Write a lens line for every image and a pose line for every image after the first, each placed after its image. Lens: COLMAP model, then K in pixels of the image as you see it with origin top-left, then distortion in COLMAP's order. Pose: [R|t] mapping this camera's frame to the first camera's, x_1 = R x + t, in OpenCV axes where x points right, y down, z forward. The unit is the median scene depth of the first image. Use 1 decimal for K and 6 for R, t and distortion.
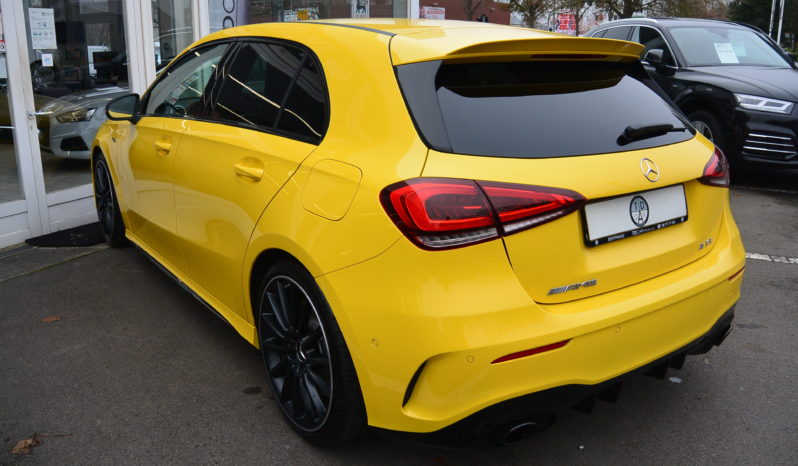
lens RADIAL K [[725.3, 0, 401.0], [0, 725.3, 235.7], [0, 0, 1]] dist [-0.125854, 0.000000]
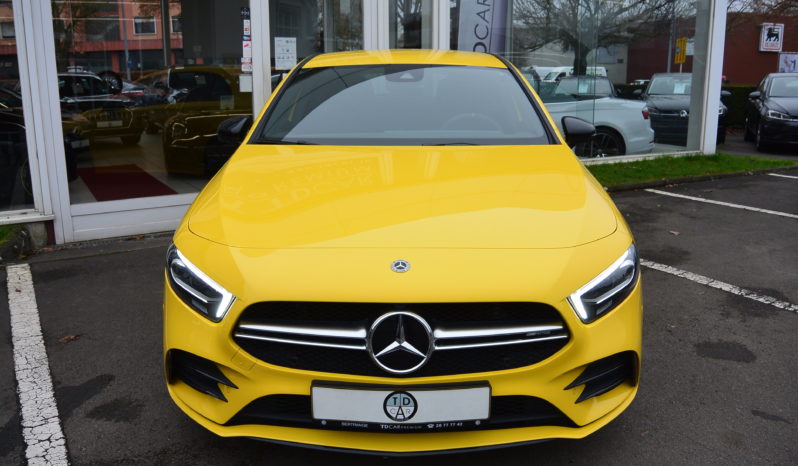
lens RADIAL K [[725.3, 0, 399.3], [0, 725.3, 235.4], [0, 0, 1]] dist [-0.125854, 0.000000]
pose [[0.810486, 0.121477, -0.573023, 0.876573], [-0.142355, 0.989779, 0.008479, -0.026889], [0.568196, 0.074701, 0.819496, 0.153613]]
